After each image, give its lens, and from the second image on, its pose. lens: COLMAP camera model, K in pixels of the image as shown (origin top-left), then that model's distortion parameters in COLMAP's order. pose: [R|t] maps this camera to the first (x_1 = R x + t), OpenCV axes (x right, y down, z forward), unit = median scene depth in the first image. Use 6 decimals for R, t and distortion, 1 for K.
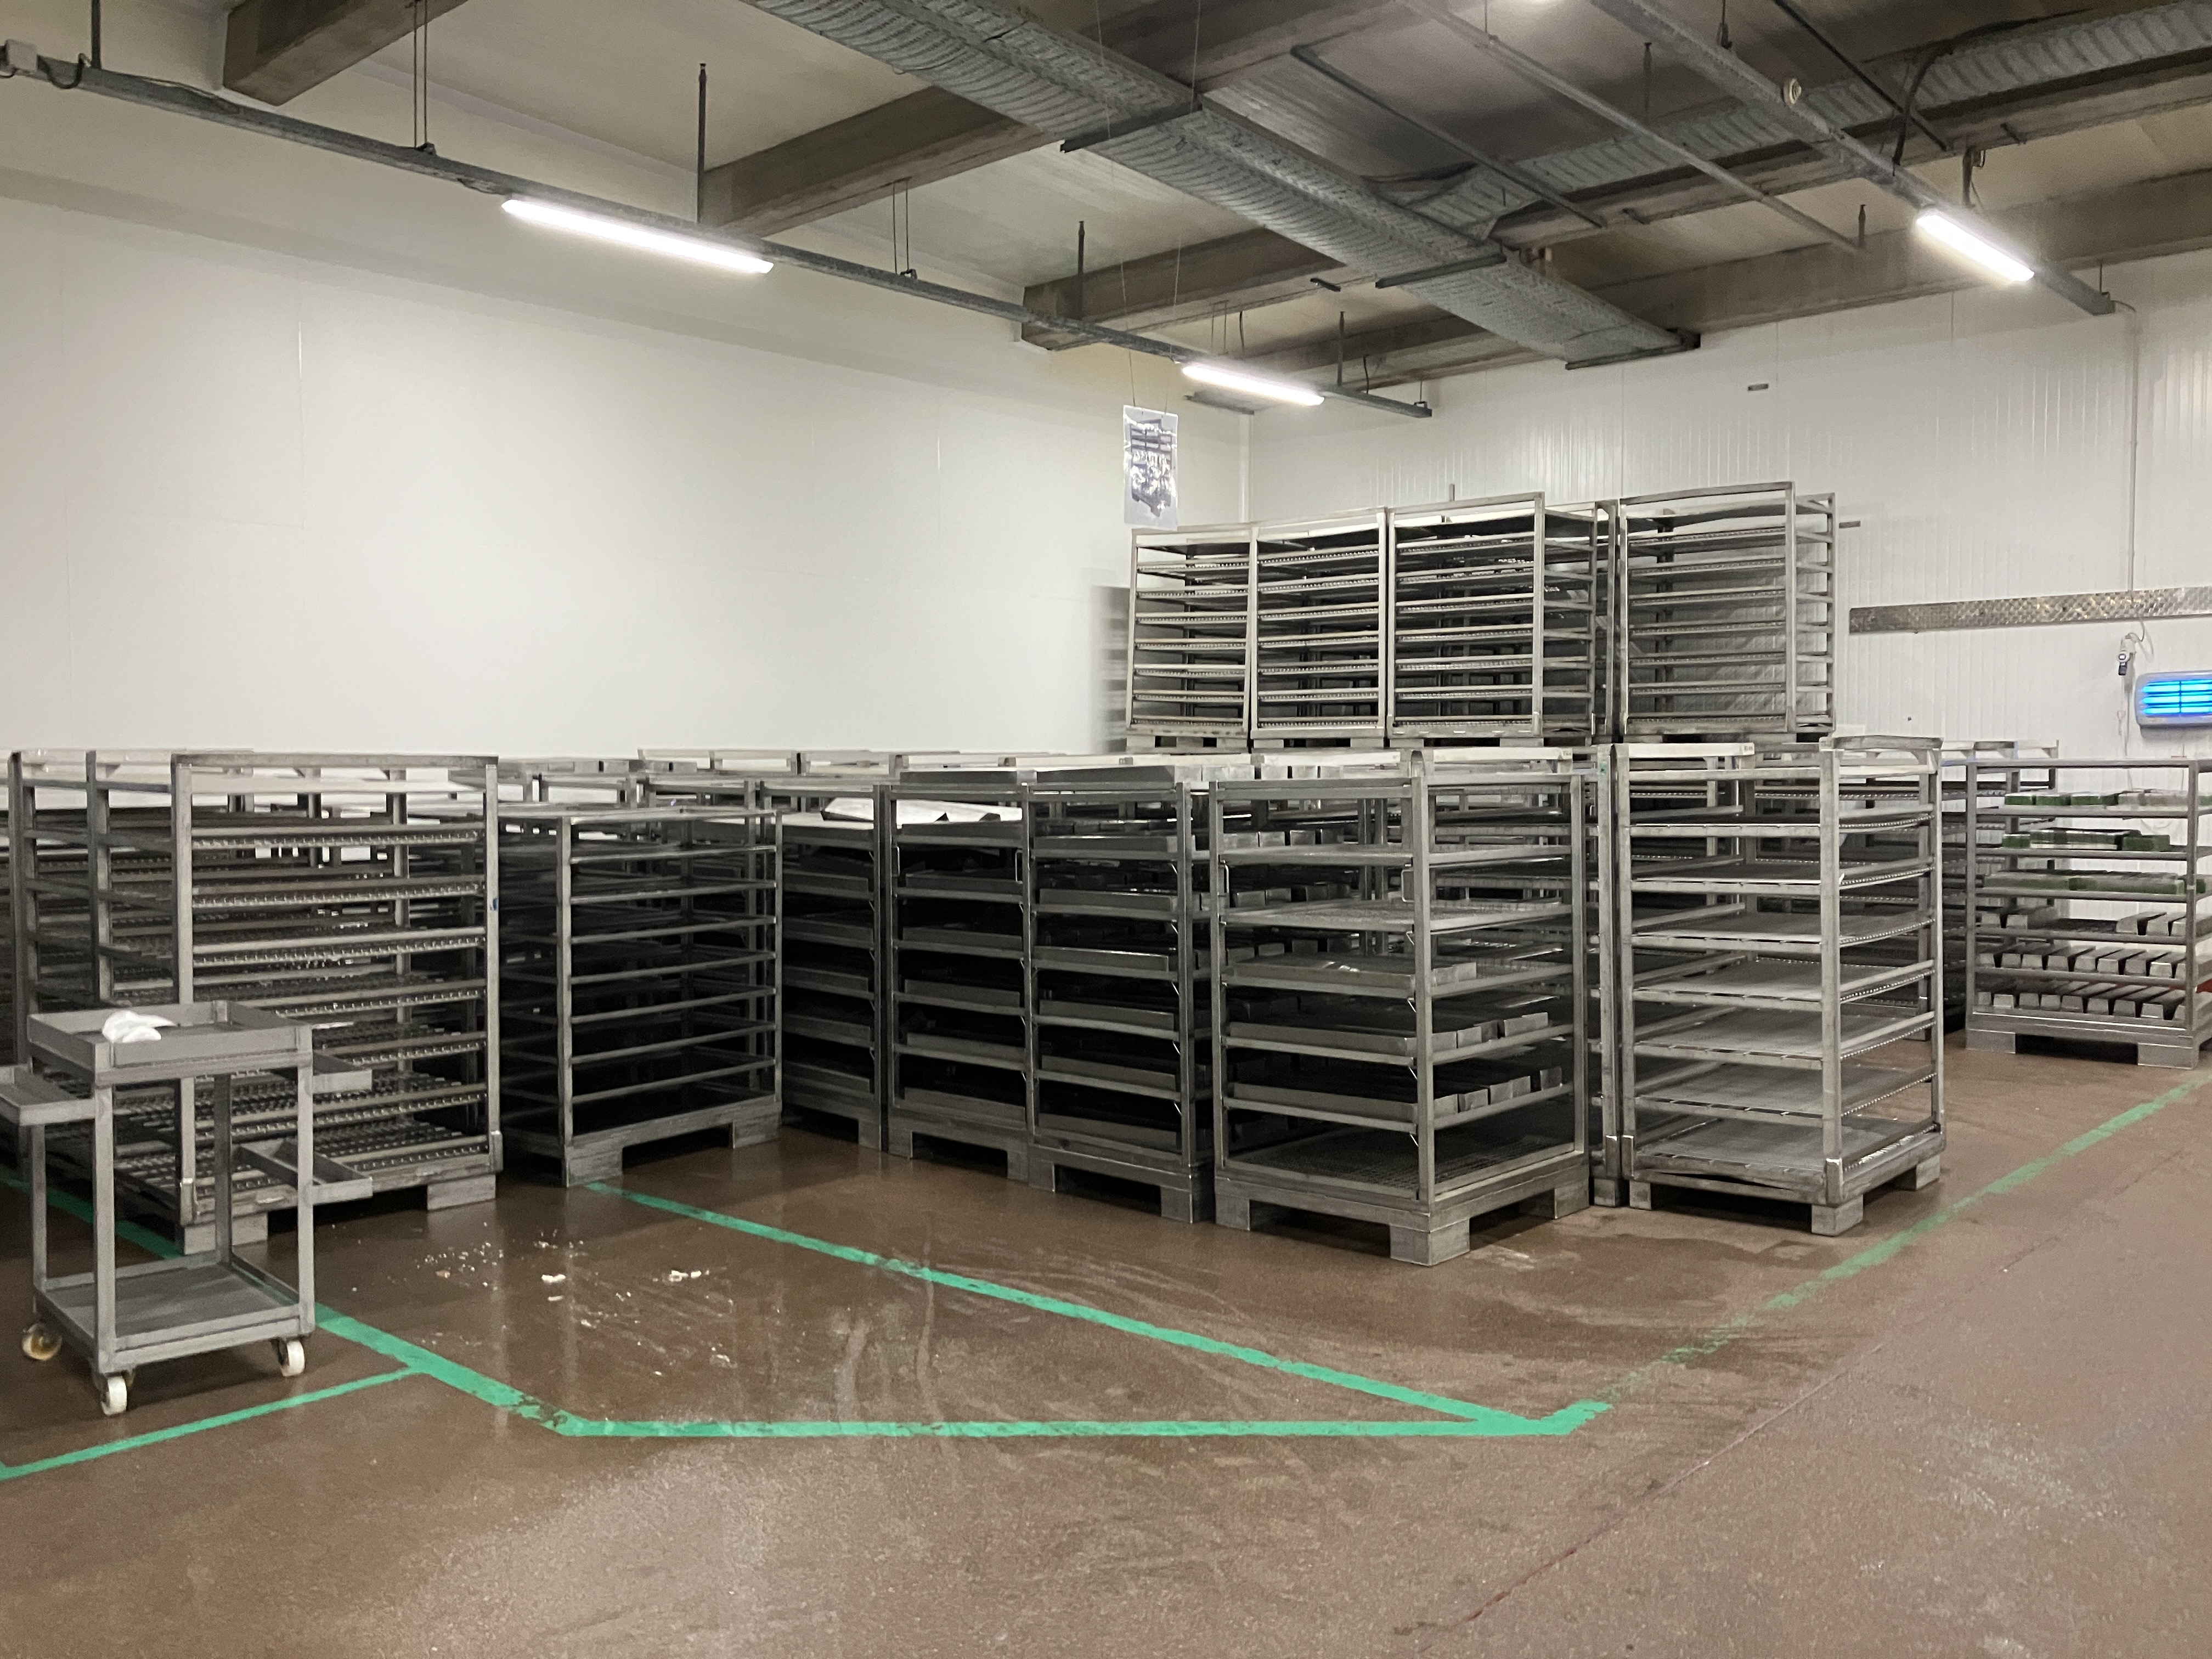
lens RADIAL K [[1822.6, 0, 1109.1], [0, 1822.6, 820.1], [0, 0, 1]] dist [0.003839, 0.005996]
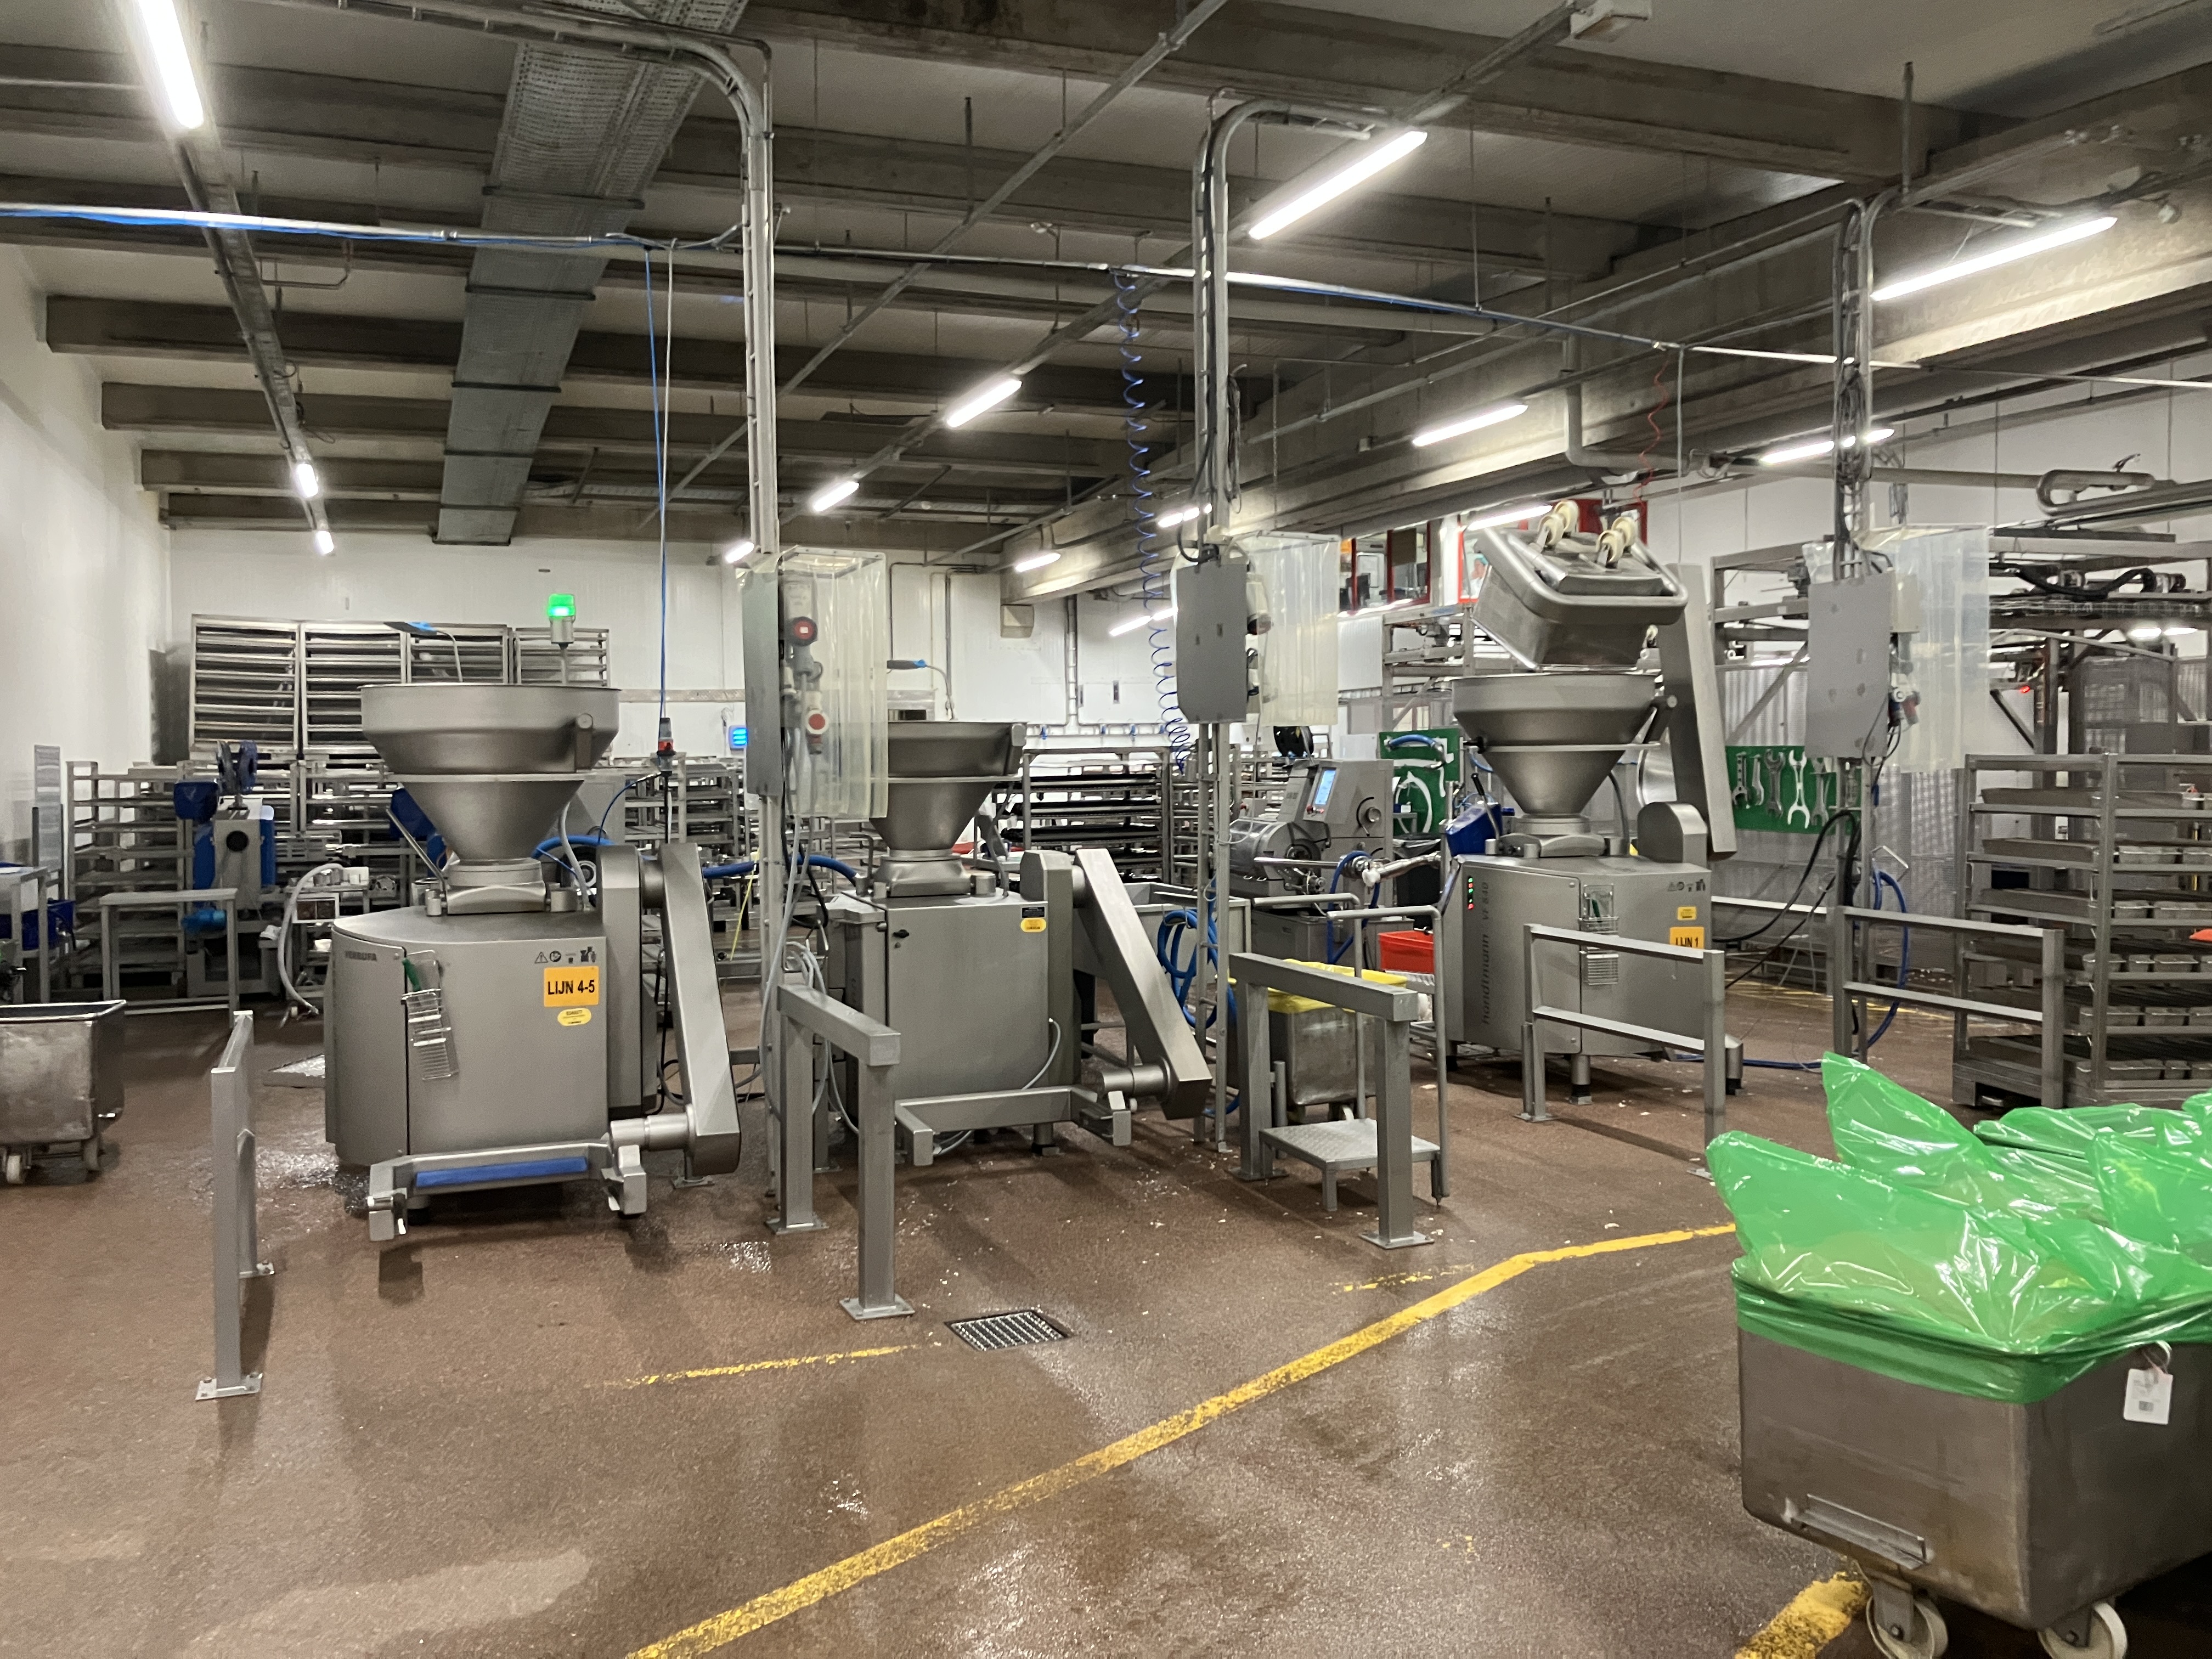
lens RADIAL K [[1822.6, 0, 1103.5], [0, 1822.6, 817.4], [0, 0, 1]] dist [0.003839, 0.005996]
pose [[0.404517, -0.028999, 0.914071, -1.168015], [0.046582, 0.998853, 0.011074, 0.027570], [-0.913343, 0.038099, 0.405404, -0.308447]]
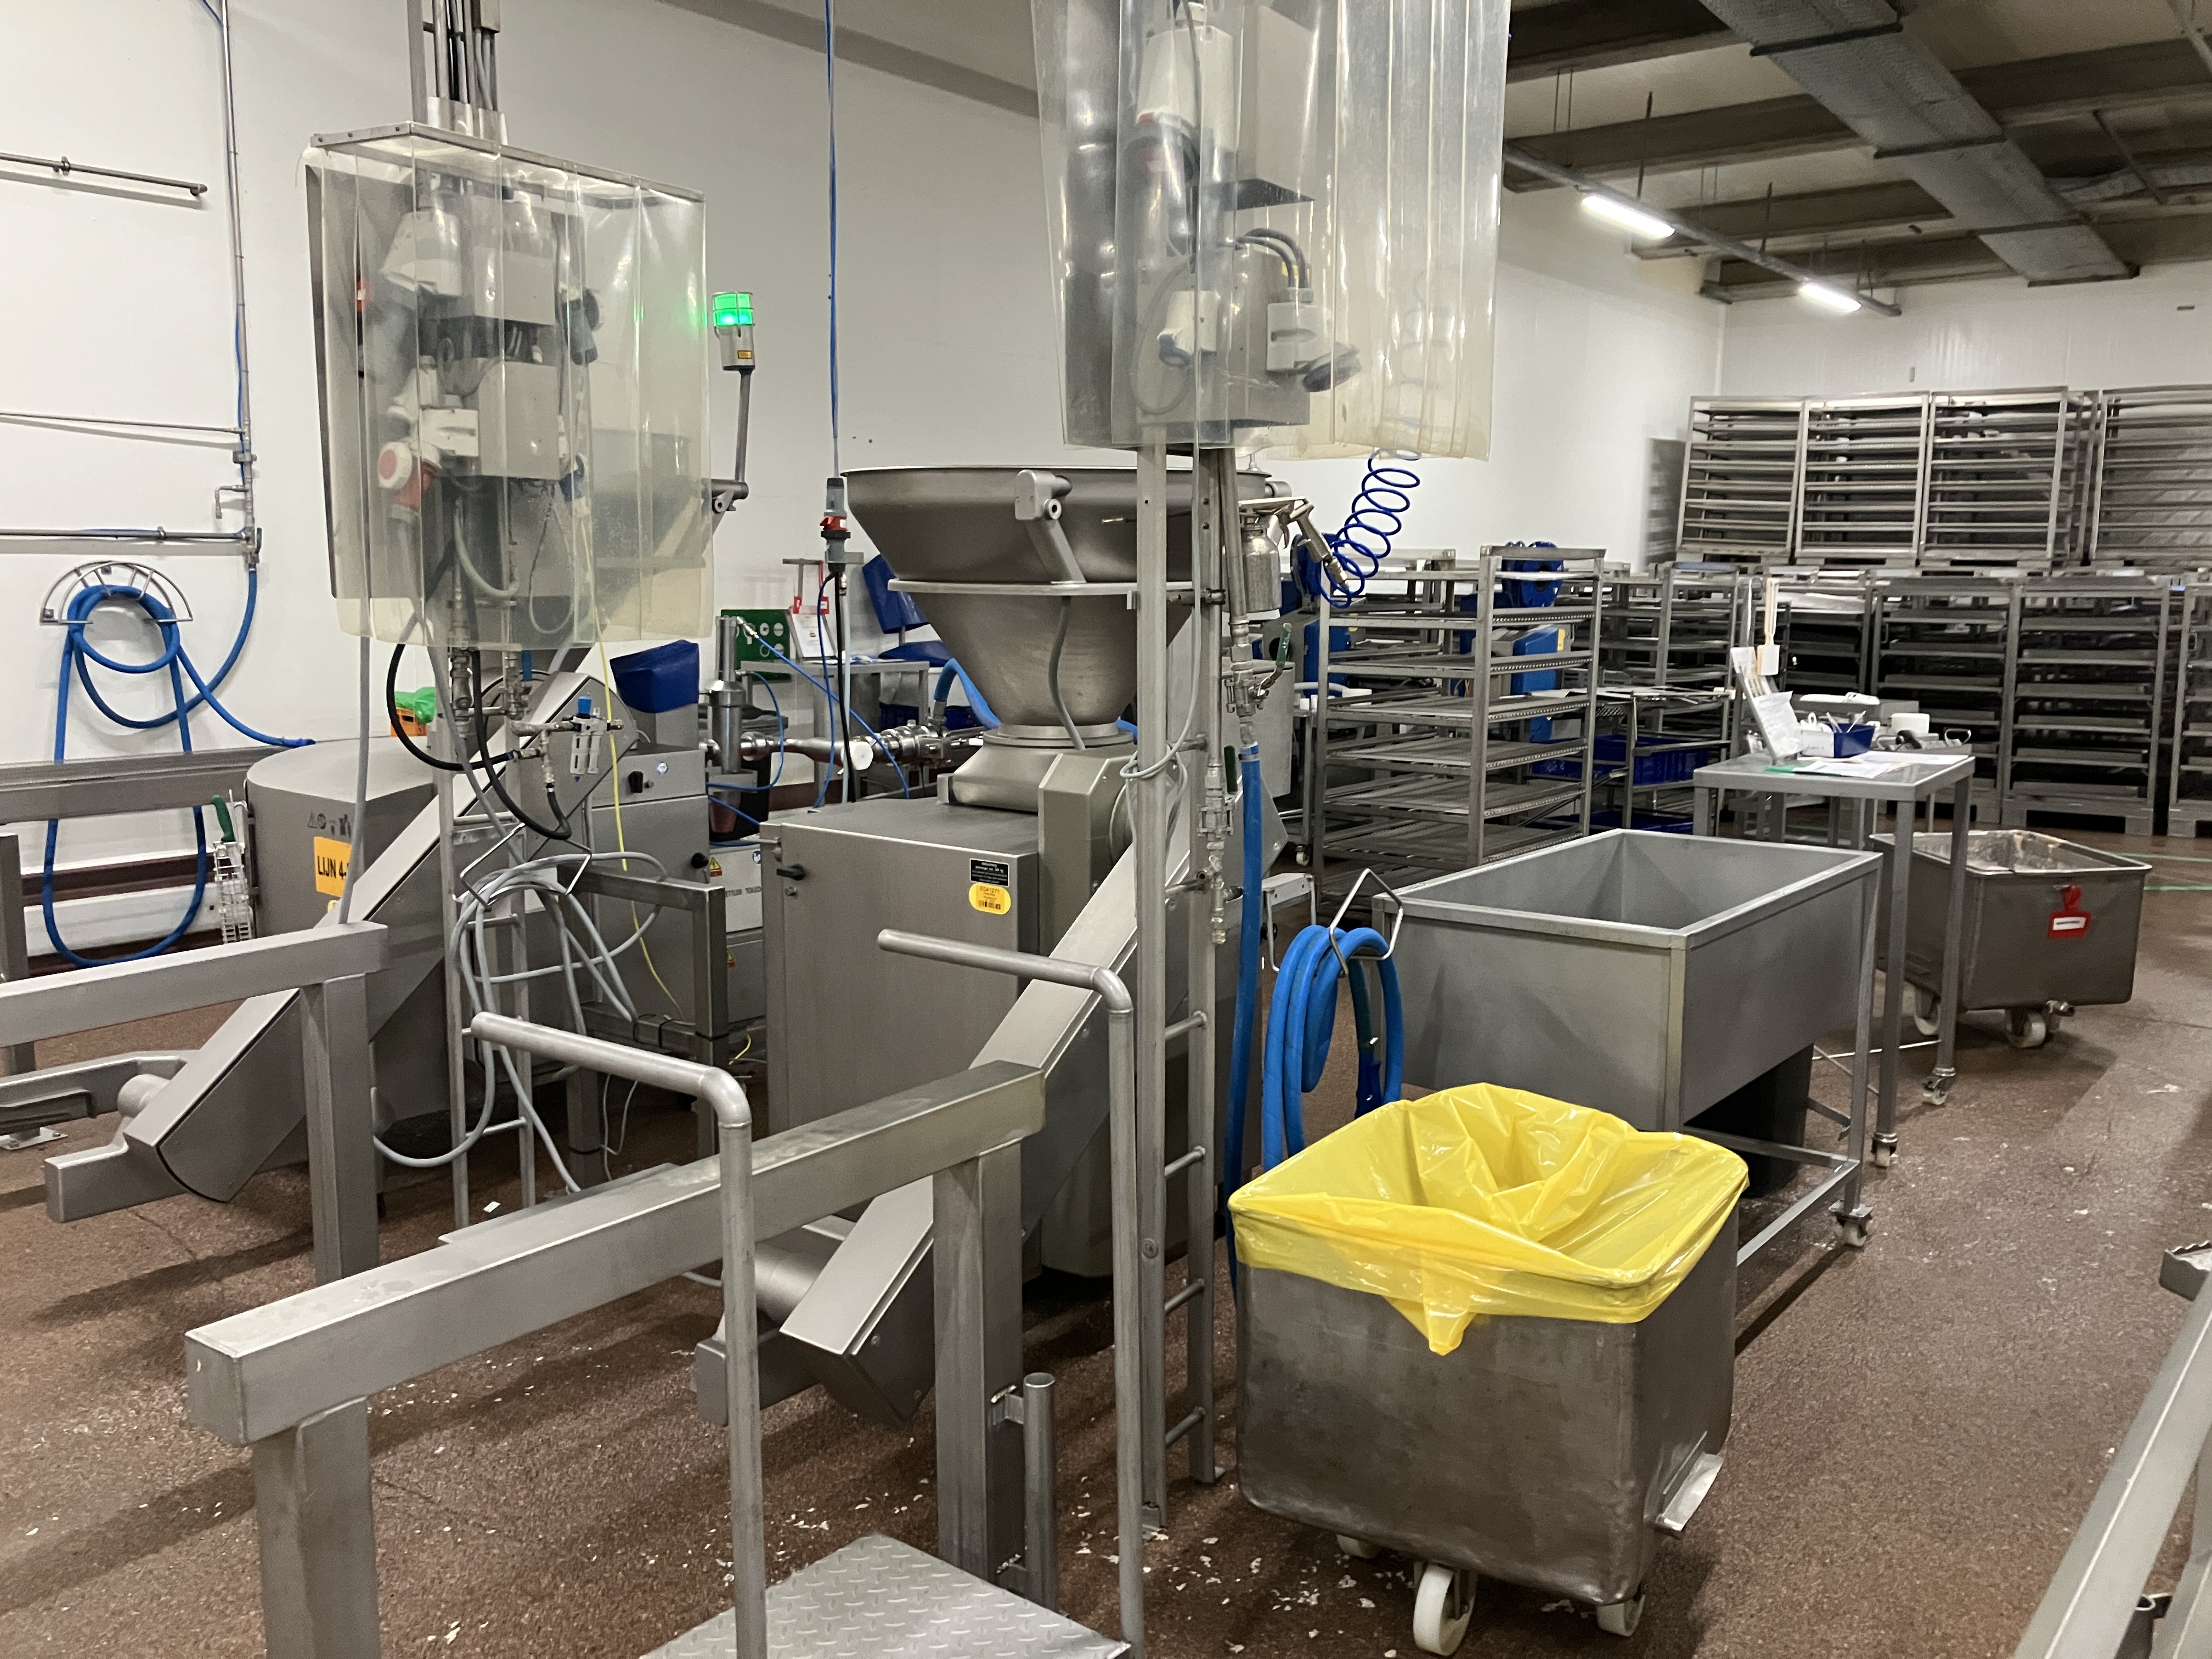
lens RADIAL K [[1822.6, 0, 1102.8], [0, 1822.6, 824.7], [0, 0, 1]] dist [0.003839, 0.005996]
pose [[0.994349, 0.003618, 0.106095, -0.611489], [-0.014157, 0.995012, 0.098750, 0.028098], [-0.105208, -0.099694, 0.989440, -0.330329]]
